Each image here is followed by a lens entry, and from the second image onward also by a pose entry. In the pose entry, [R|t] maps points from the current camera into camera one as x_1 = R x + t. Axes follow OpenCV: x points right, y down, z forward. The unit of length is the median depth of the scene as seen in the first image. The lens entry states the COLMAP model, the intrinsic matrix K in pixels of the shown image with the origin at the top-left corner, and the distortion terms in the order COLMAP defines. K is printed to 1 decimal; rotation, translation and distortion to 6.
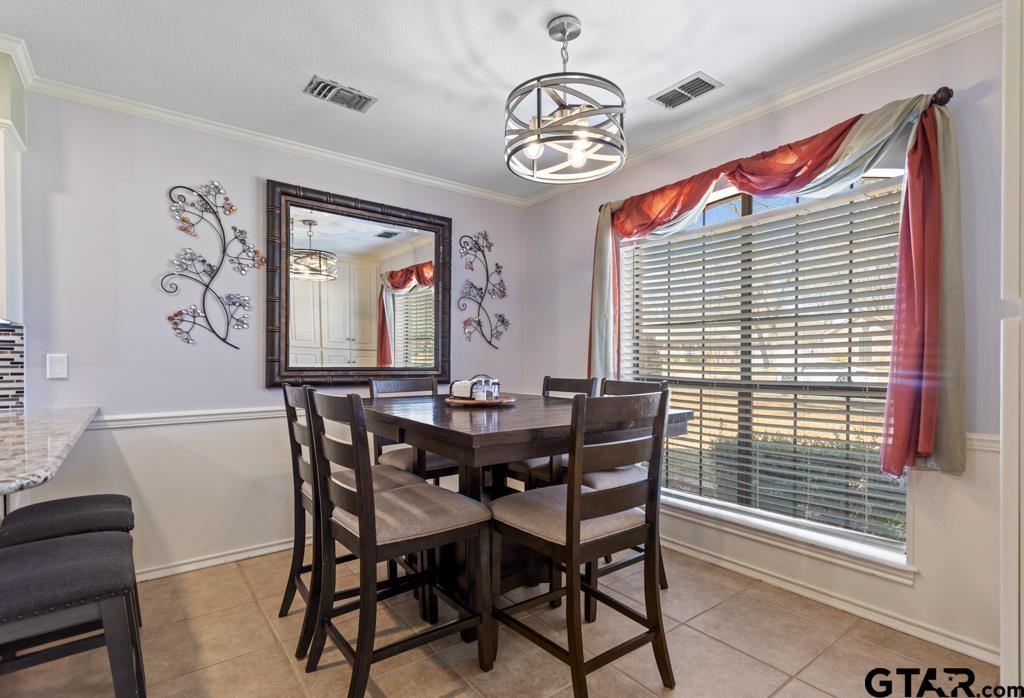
lens RADIAL K [[503.3, 0, 531.7], [0, 503.3, 366.3], [0, 0, 1]] dist [0.002774, -0.000184]
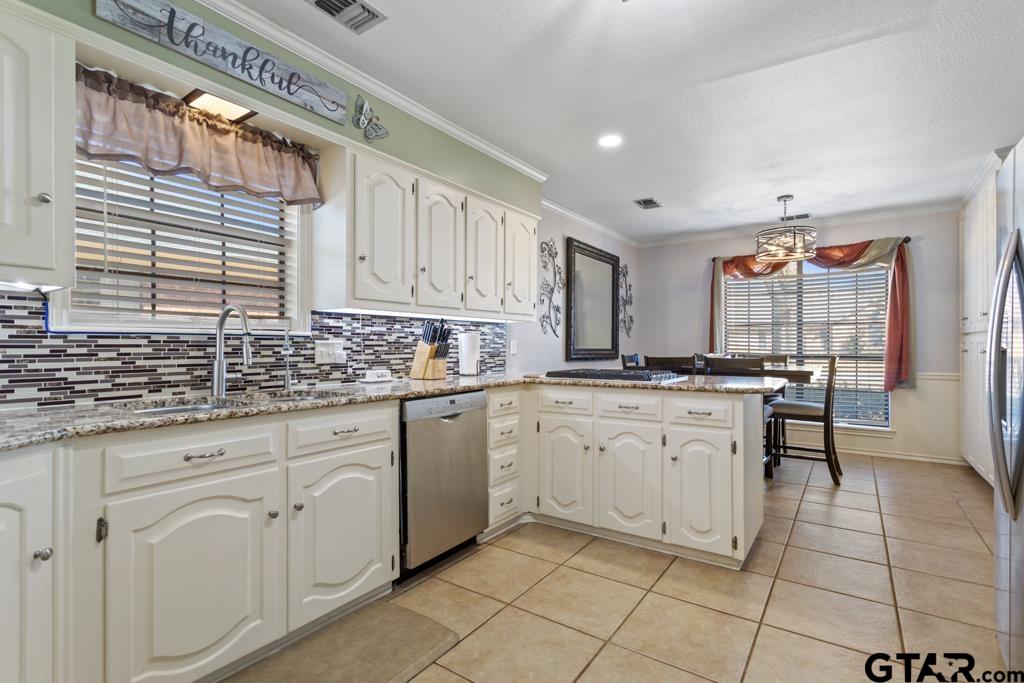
lens RADIAL K [[494.5, 0, 519.7], [0, 494.5, 346.1], [0, 0, 1]] dist [0.004097, 0.000242]
pose [[0.954898, -0.001633, 0.296929, -1.303572], [0.005582, 0.999907, -0.012453, 0.014797], [-0.296881, 0.013548, 0.954818, -0.580412]]
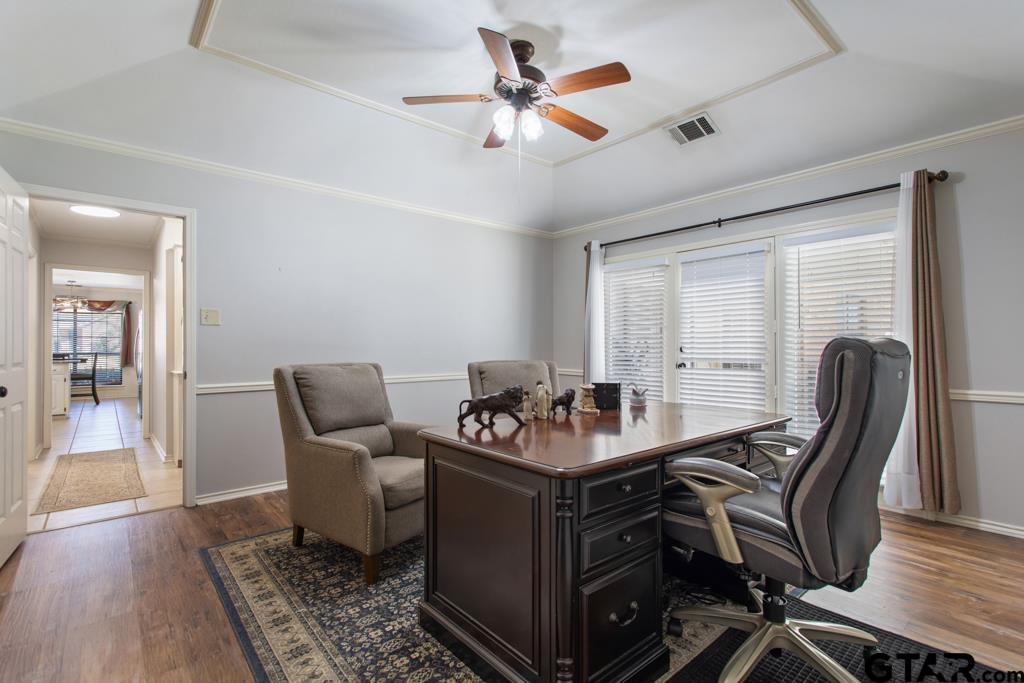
lens RADIAL K [[494.5, 0, 511.2], [0, 494.5, 343.1], [0, 0, 1]] dist [0.004097, 0.000242]
pose [[-0.004316, 0.003091, 0.999986, -3.603392], [0.019566, 0.999804, -0.003006, 0.028154], [-0.999799, 0.019553, -0.004376, -2.459883]]
